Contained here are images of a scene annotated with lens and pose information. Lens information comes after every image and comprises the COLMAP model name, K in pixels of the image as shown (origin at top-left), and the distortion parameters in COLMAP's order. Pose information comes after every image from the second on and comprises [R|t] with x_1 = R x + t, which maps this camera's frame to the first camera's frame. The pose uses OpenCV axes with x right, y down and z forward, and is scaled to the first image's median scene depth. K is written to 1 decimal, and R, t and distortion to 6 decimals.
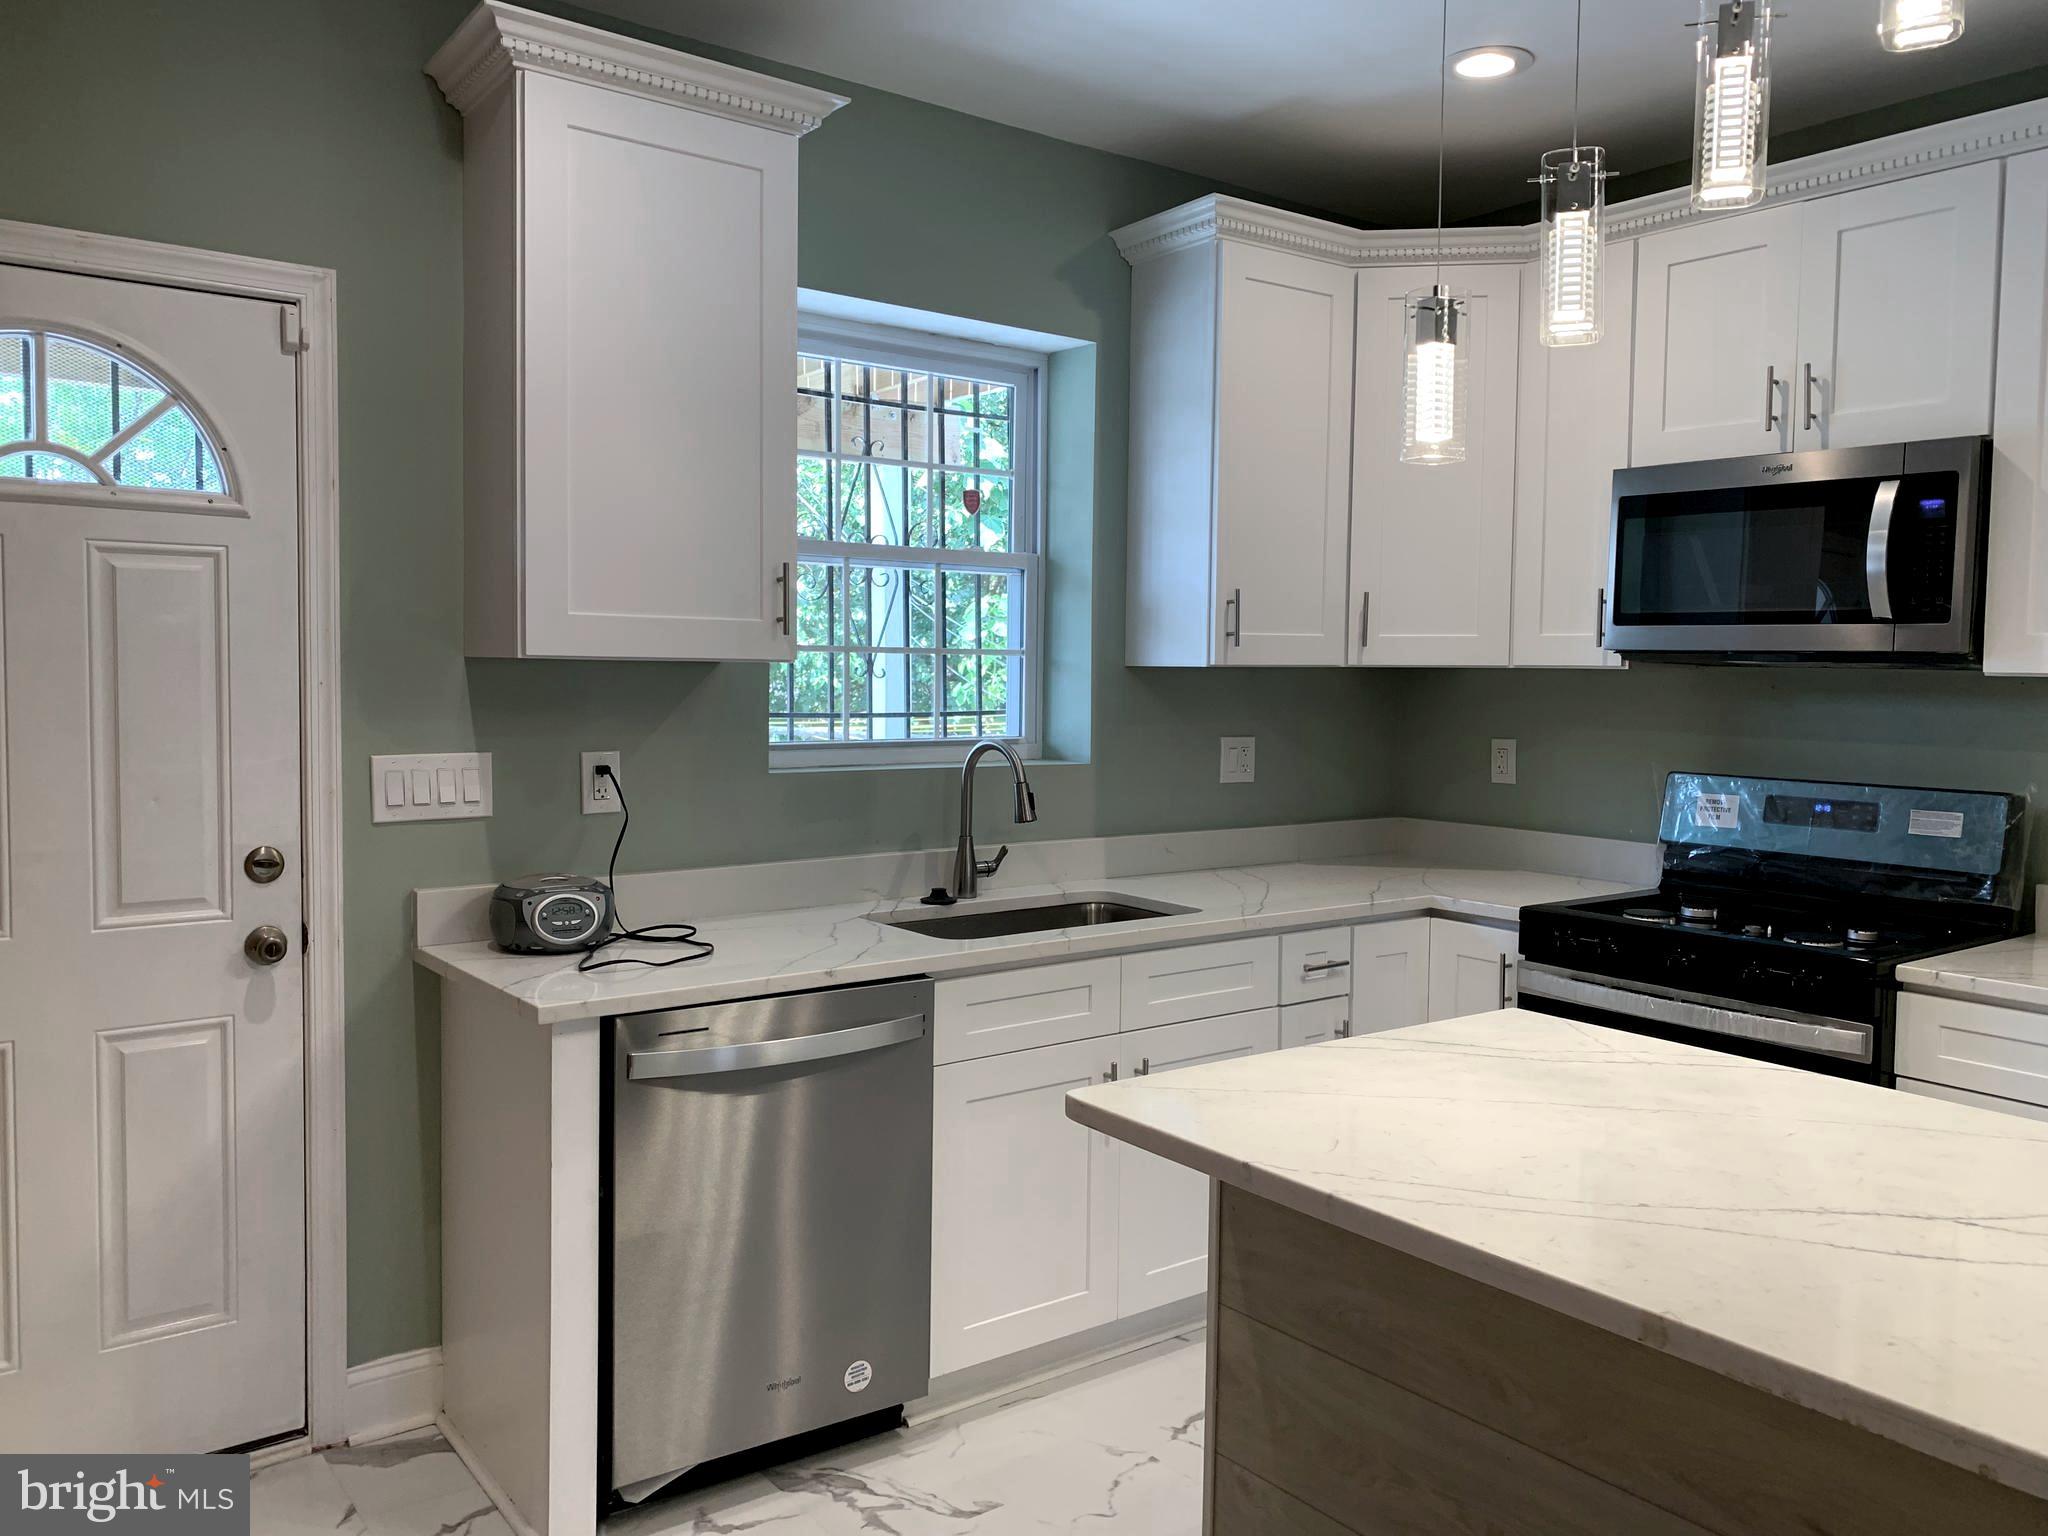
lens RADIAL K [[1575.6, 0, 1031.1], [0, 1575.6, 762.4], [0, 0, 1]] dist [0.037456, -0.035188]
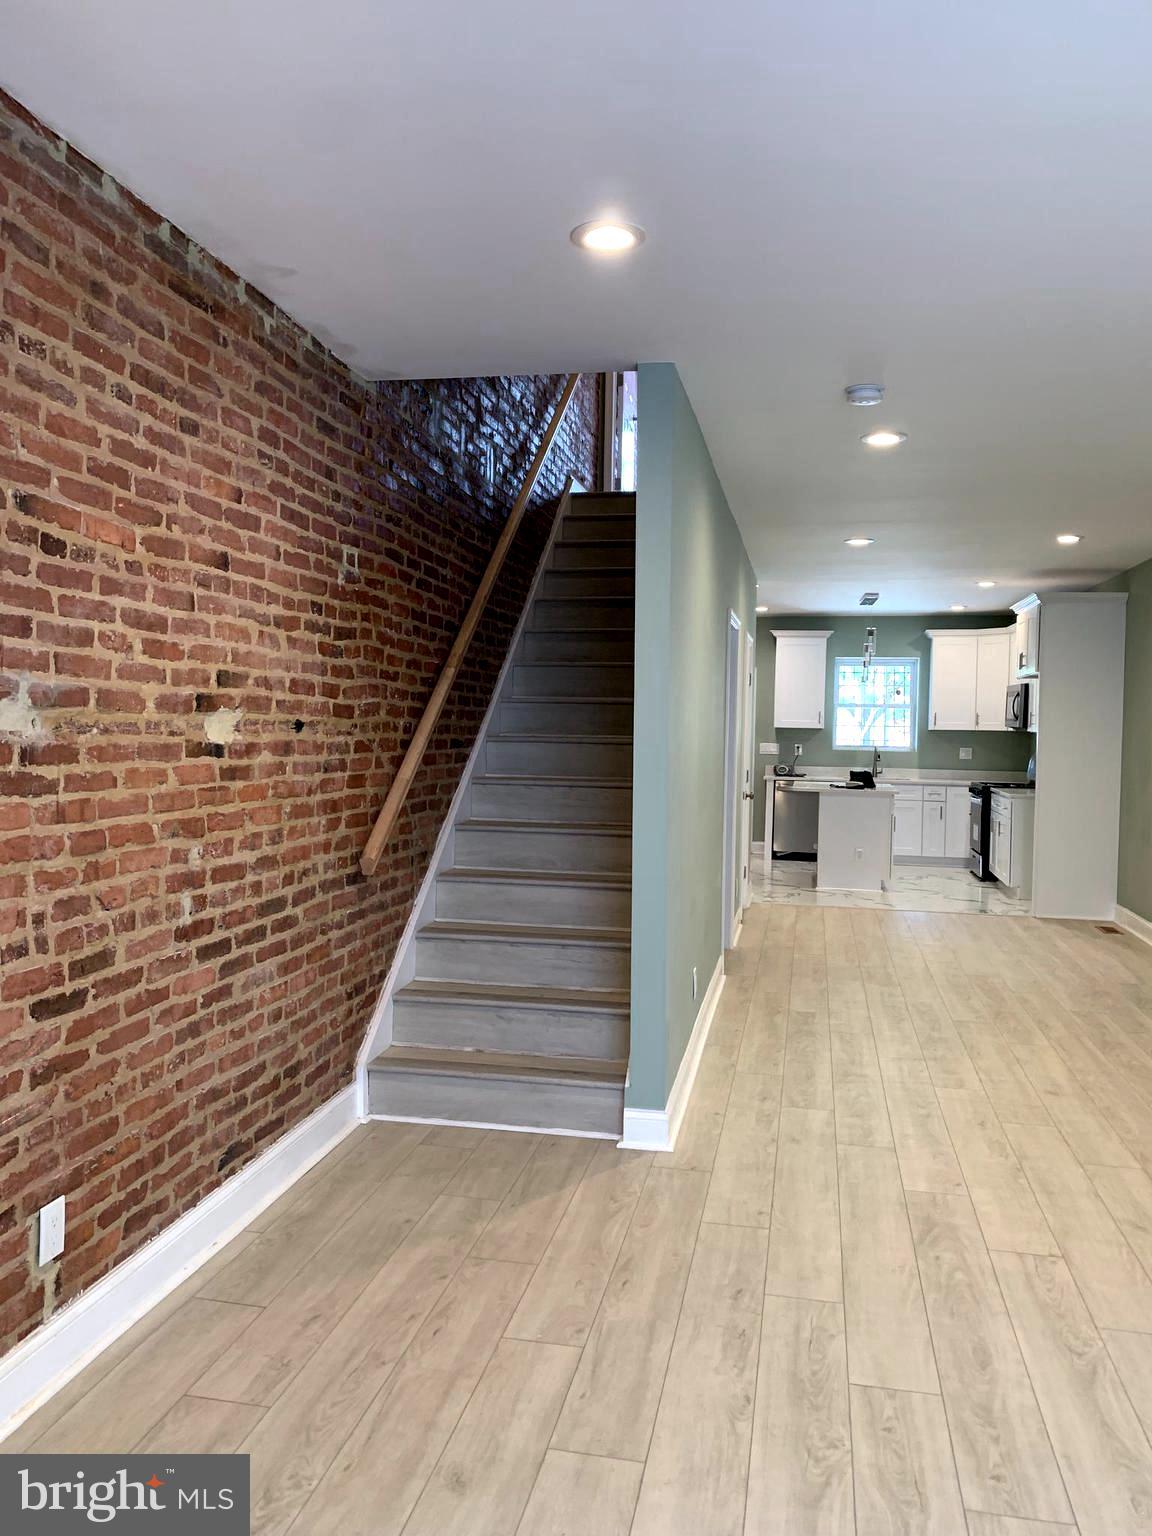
lens RADIAL K [[1181.7, 0, 561.2], [0, 1181.7, 766.6], [0, 0, 1]] dist [0.037456, -0.035188]
pose [[0.648205, 0.028823, -0.760920, 2.226132], [-0.057160, 0.998306, -0.010878, 0.156449], [0.759318, 0.050545, 0.648754, -2.219850]]
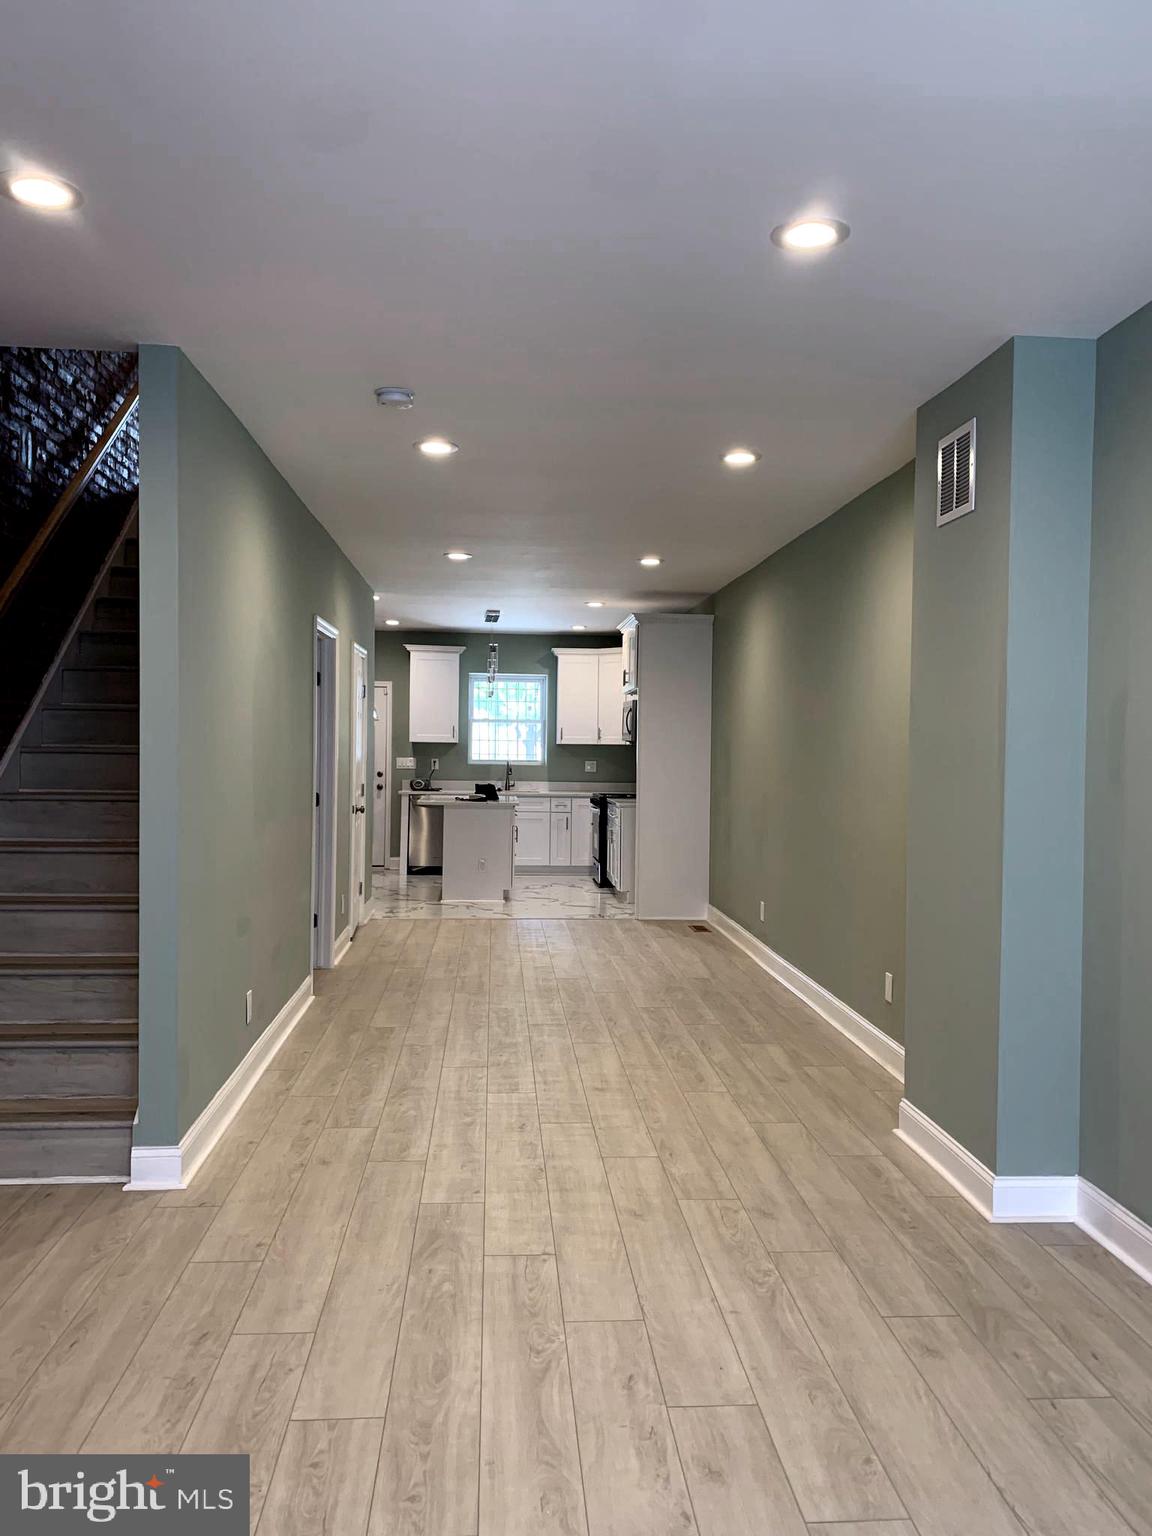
lens RADIAL K [[1181.7, 0, 569.0], [0, 1181.7, 773.6], [0, 0, 1]] dist [0.037456, -0.035188]
pose [[0.828858, 0.014816, -0.559263, 2.320628], [-0.040341, 0.998630, -0.033332, 0.156963], [0.558003, 0.050188, 0.828320, -2.082926]]
